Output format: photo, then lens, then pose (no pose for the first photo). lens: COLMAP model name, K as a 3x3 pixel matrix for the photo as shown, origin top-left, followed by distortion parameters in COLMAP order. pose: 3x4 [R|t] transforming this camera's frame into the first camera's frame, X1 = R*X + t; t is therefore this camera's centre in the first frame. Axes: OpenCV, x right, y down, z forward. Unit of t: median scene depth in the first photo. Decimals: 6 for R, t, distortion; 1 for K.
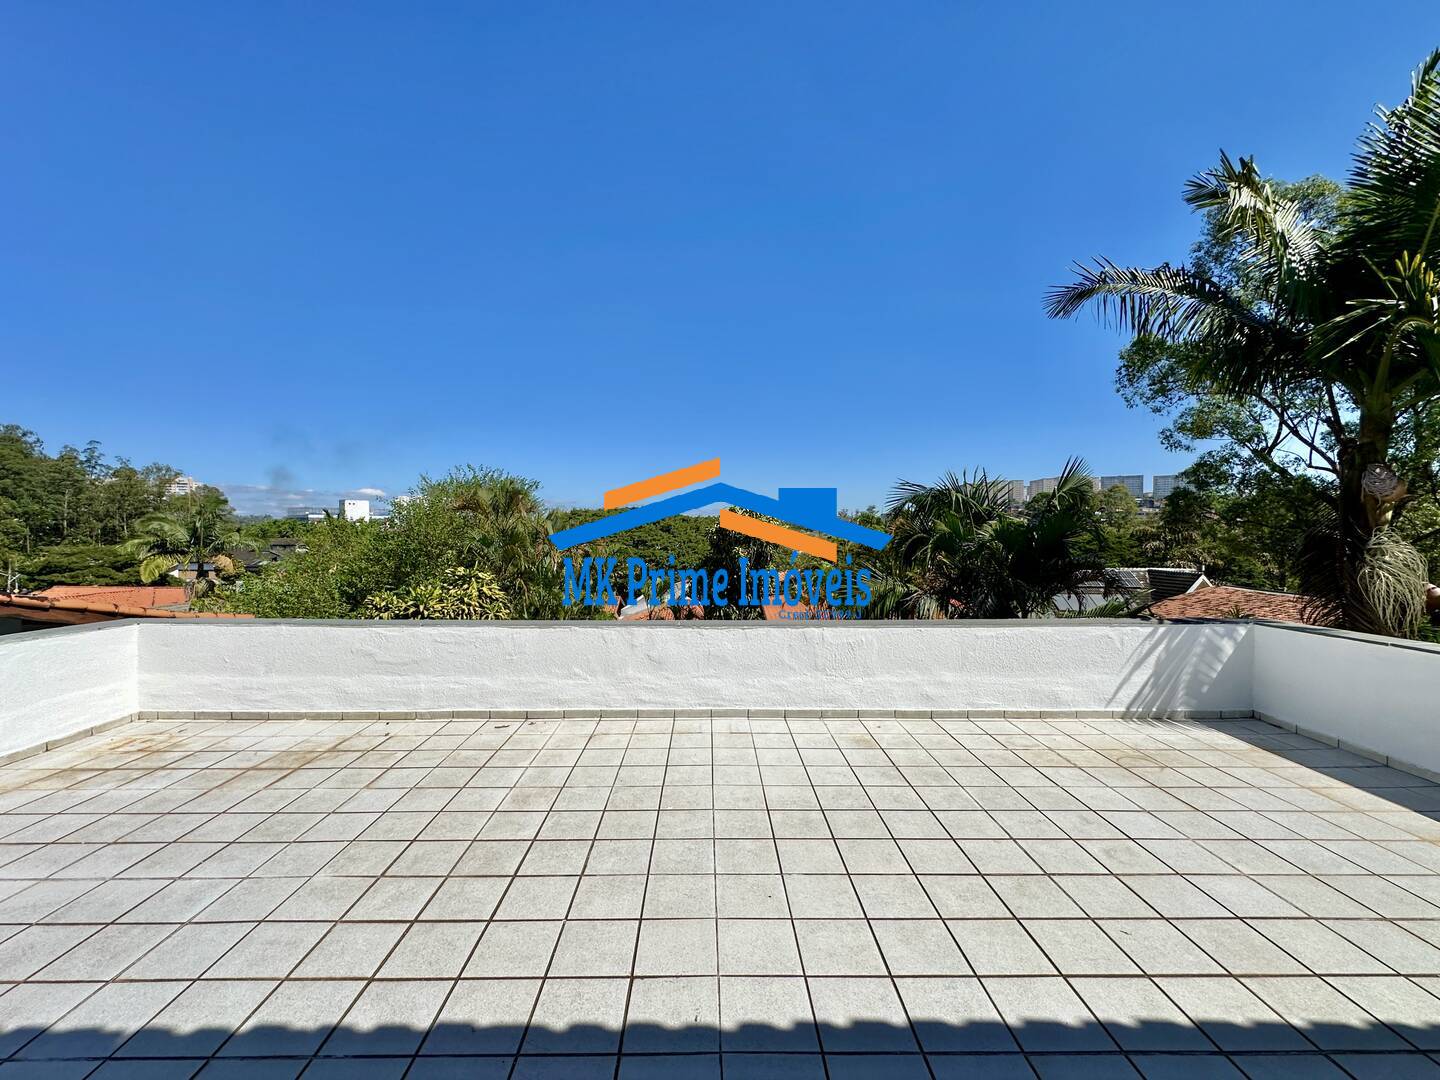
lens RADIAL K [[598.4, 0, 720.0], [0, 598.4, 540.0], [0, 0, 1]] dist [-0.002215, 0.000038]
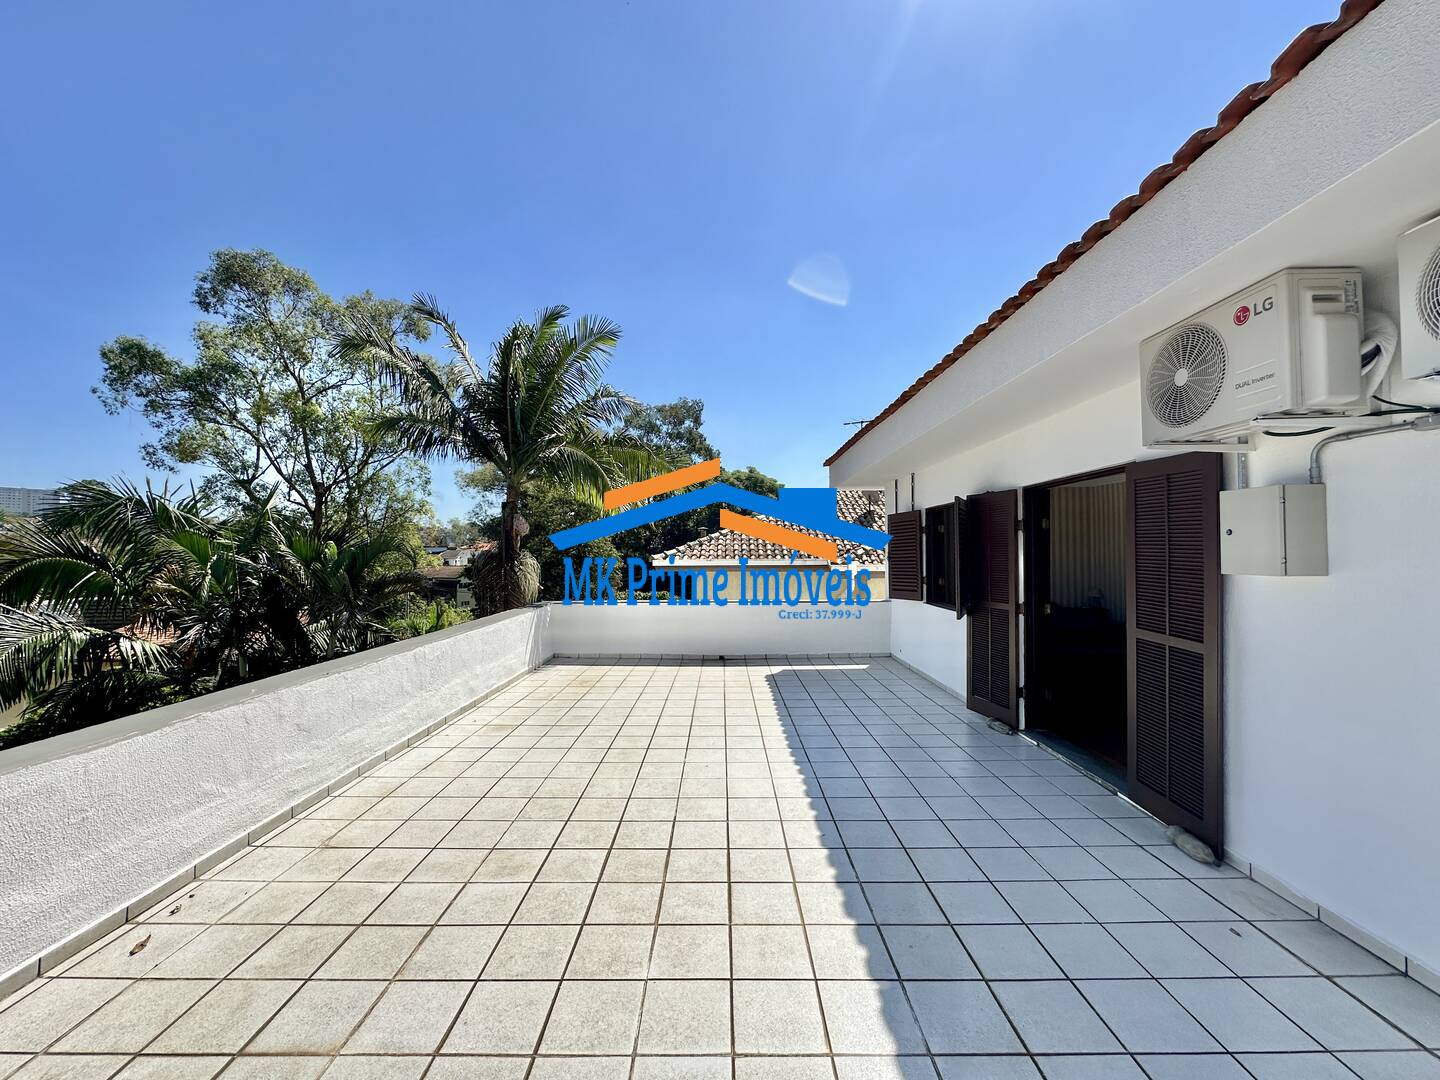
lens RADIAL K [[575.8, 0, 720.0], [0, 575.8, 540.0], [0, 0, 1]] dist [-0.002486, -0.000029]
pose [[-0.005004, 0.024921, 0.999677, -0.894711], [0.013393, 0.999601, -0.024852, -0.004564], [-0.999898, 0.013264, -0.005336, 0.547544]]
